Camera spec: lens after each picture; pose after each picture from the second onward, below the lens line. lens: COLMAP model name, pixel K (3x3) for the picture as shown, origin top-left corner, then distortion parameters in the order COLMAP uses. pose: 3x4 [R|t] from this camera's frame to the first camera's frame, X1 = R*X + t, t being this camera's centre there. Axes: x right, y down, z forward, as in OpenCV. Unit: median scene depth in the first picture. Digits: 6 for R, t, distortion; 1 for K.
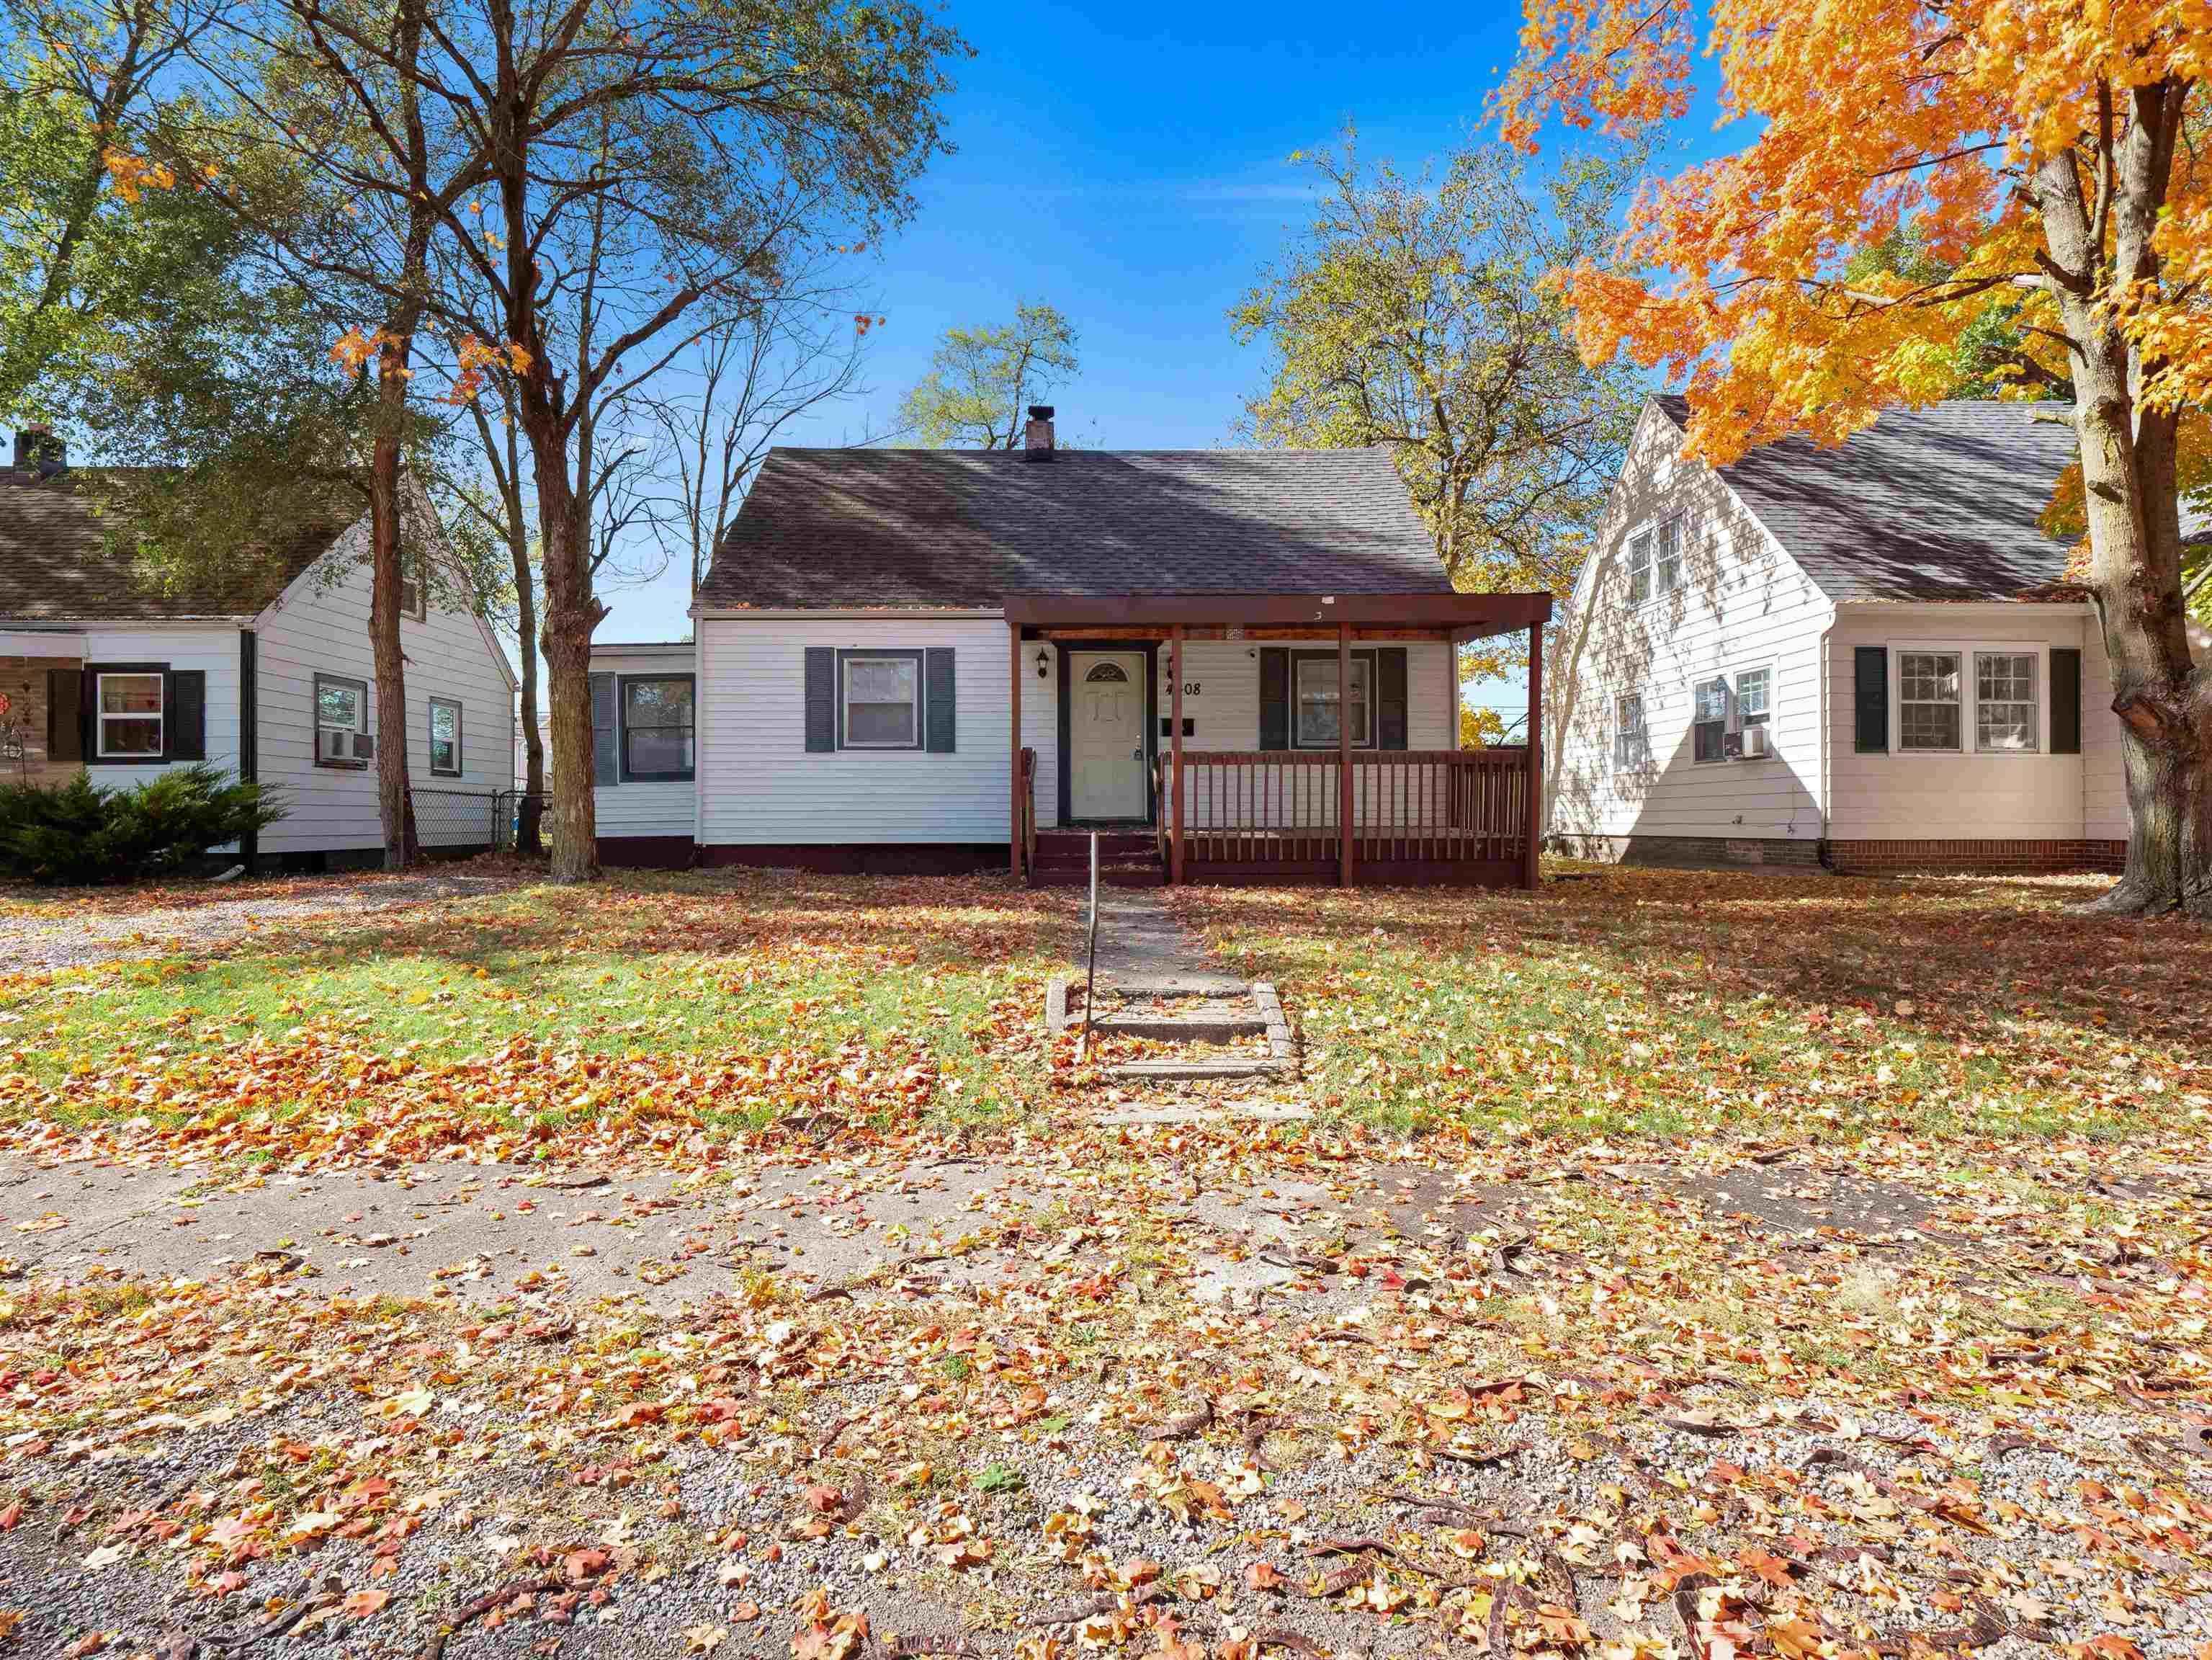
lens RADIAL K [[1091.6, 0, 1109.0], [0, 1091.6, 814.7], [0, 0, 1]] dist [-0.002421, -0.003108]
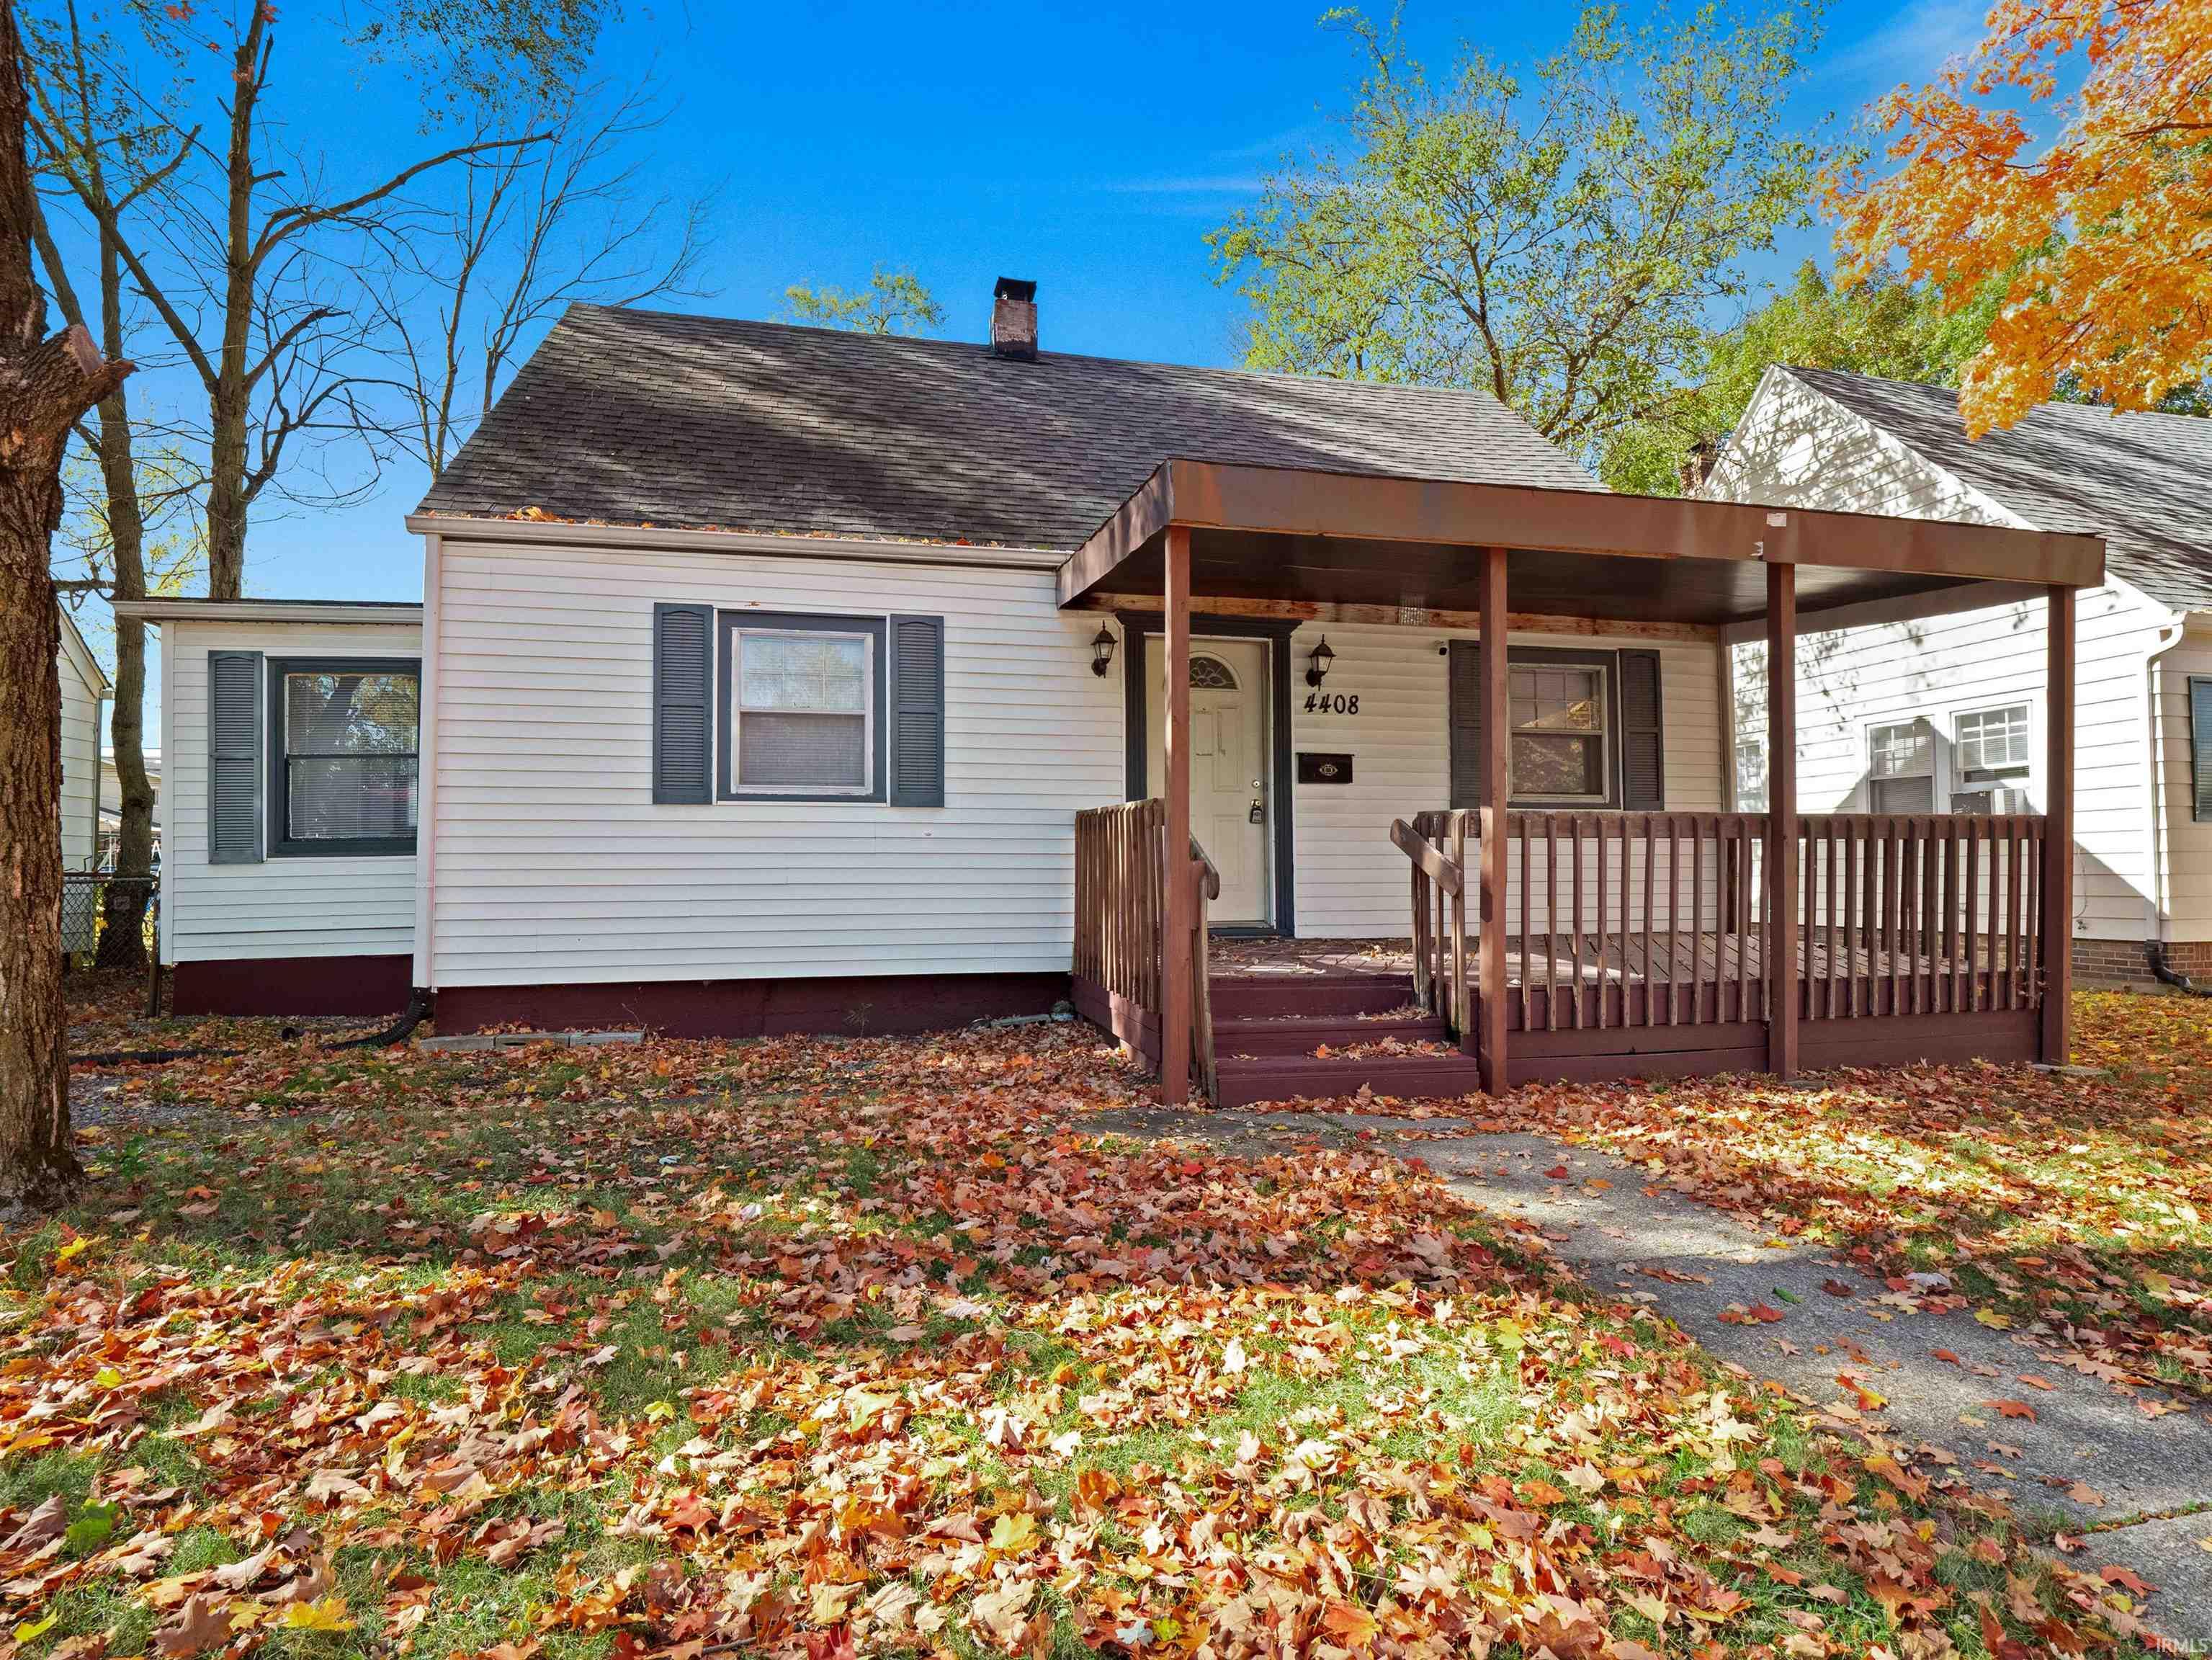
lens RADIAL K [[1091.6, 0, 1102.9], [0, 1091.6, 835.6], [0, 0, 1]] dist [-0.002421, -0.003108]
pose [[0.982879, 0.005578, 0.184165, -0.160049], [0.000932, 0.999378, -0.035248, -0.023481], [-0.184247, 0.034816, 0.982263, 0.444933]]
